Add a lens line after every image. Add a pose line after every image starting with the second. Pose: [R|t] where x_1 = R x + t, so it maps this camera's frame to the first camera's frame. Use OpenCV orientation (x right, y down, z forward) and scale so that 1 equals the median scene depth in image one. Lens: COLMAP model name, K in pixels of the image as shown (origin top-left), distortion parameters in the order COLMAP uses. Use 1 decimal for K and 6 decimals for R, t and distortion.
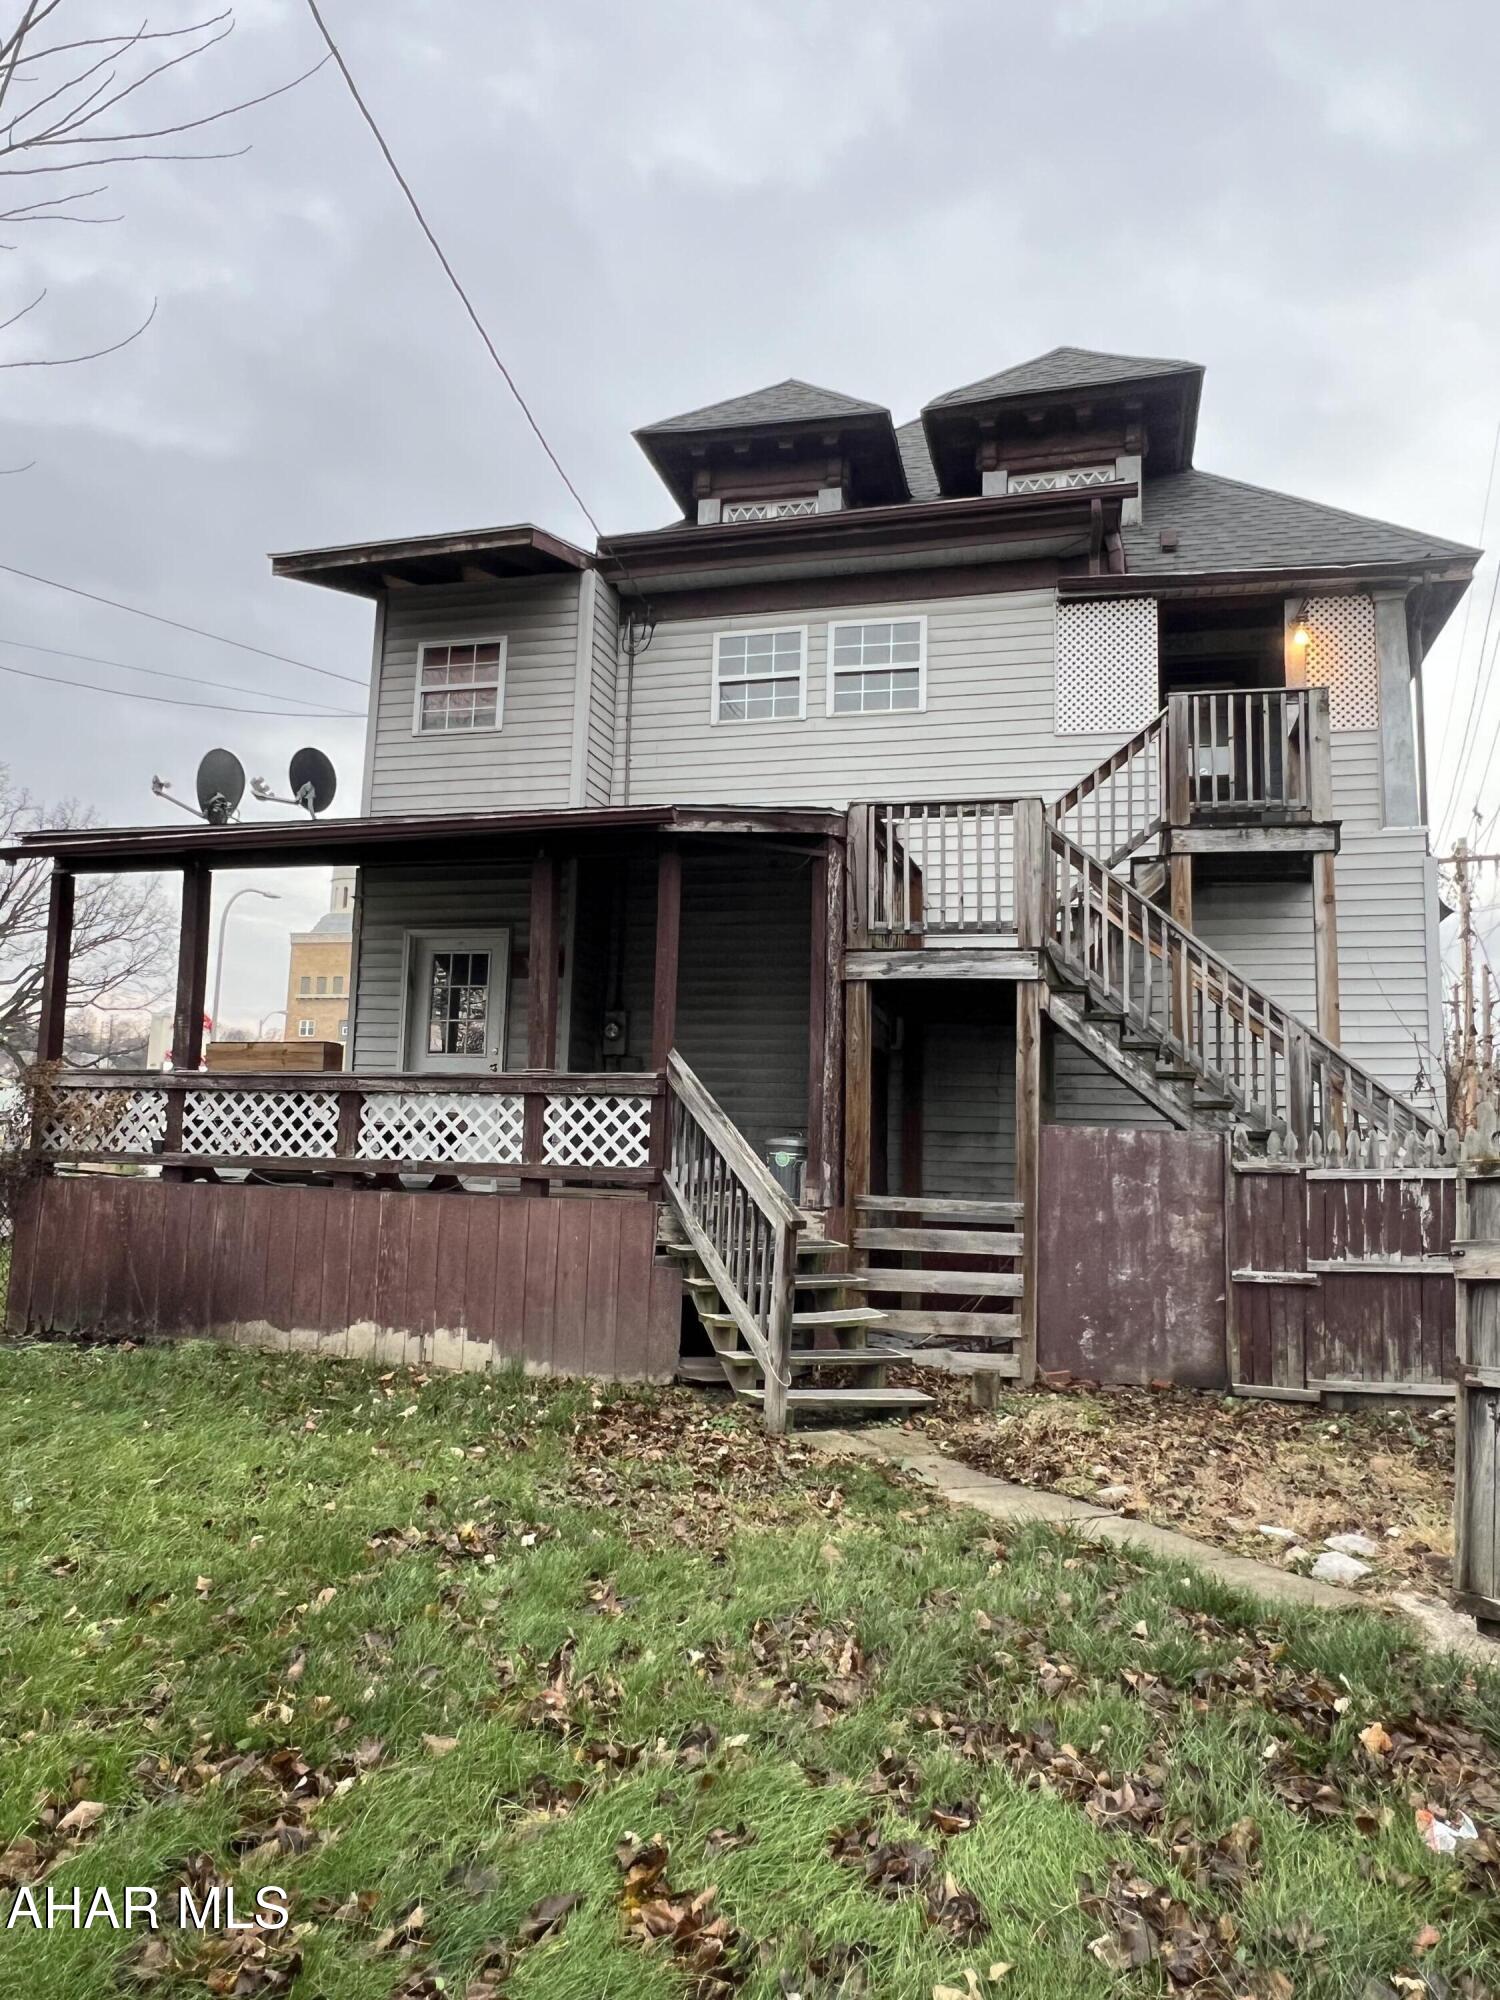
lens RADIAL K [[1332.4, 0, 750.0], [0, 1332.4, 1000.0], [0, 0, 1]] dist [-0.001449, -0.000243]
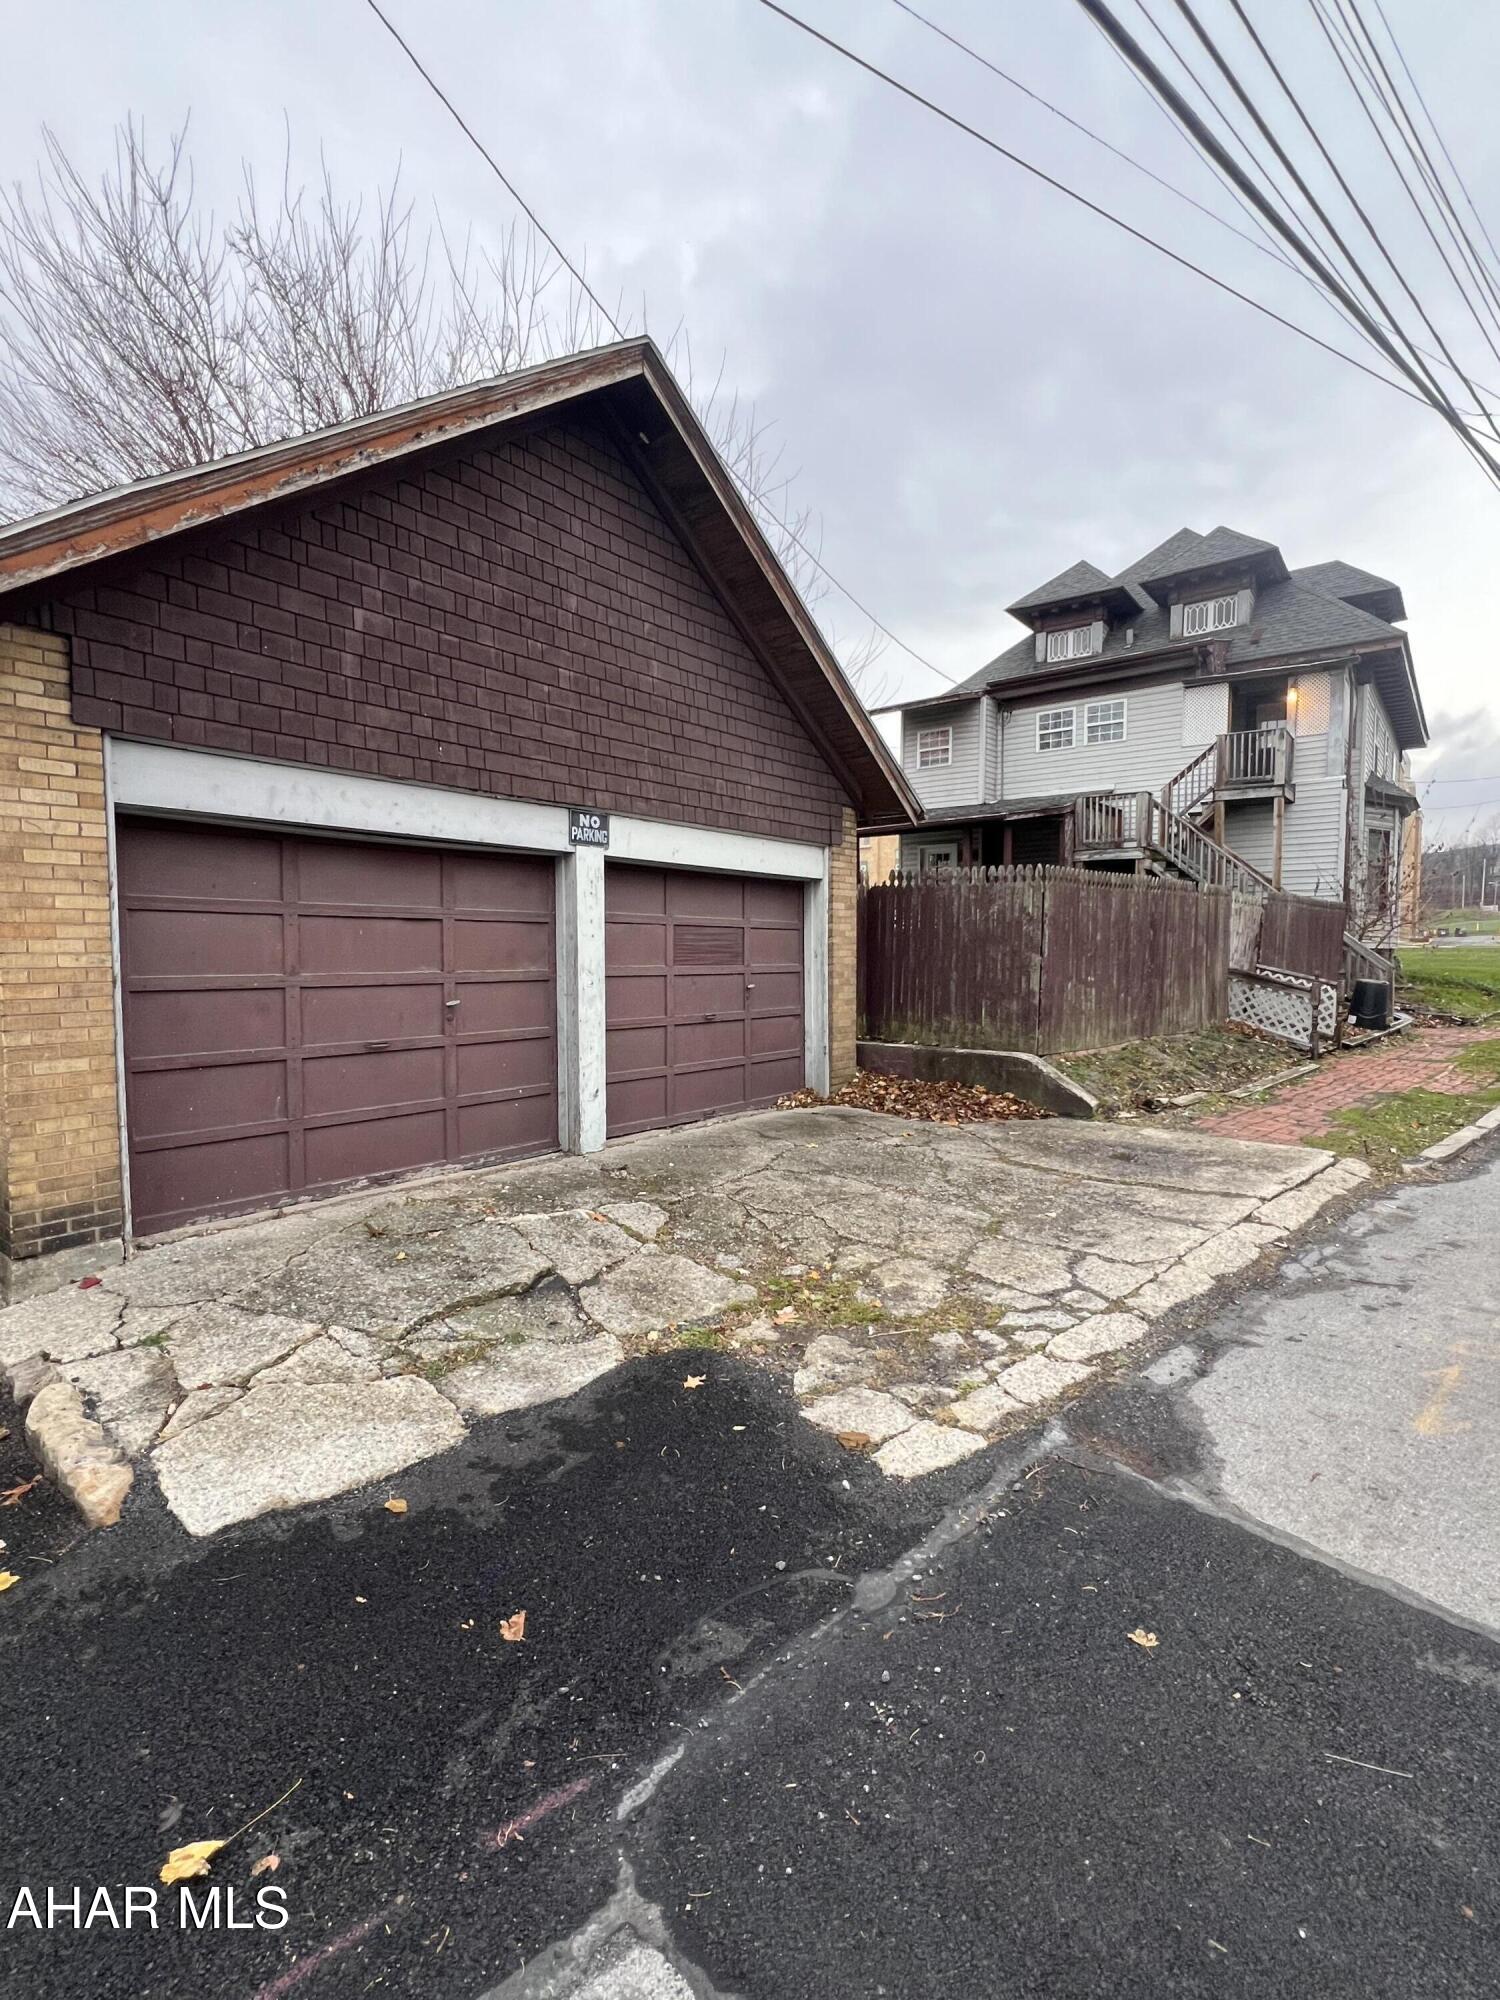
lens RADIAL K [[940.7, 0, 750.0], [0, 940.7, 1000.0], [0, 0, 1]] dist [-0.000690, -0.000047]
pose [[0.917216, -0.005695, -0.398350, 0.192653], [0.074495, 0.984713, 0.157449, -0.075673], [0.391364, -0.174090, 0.903619, -0.945199]]
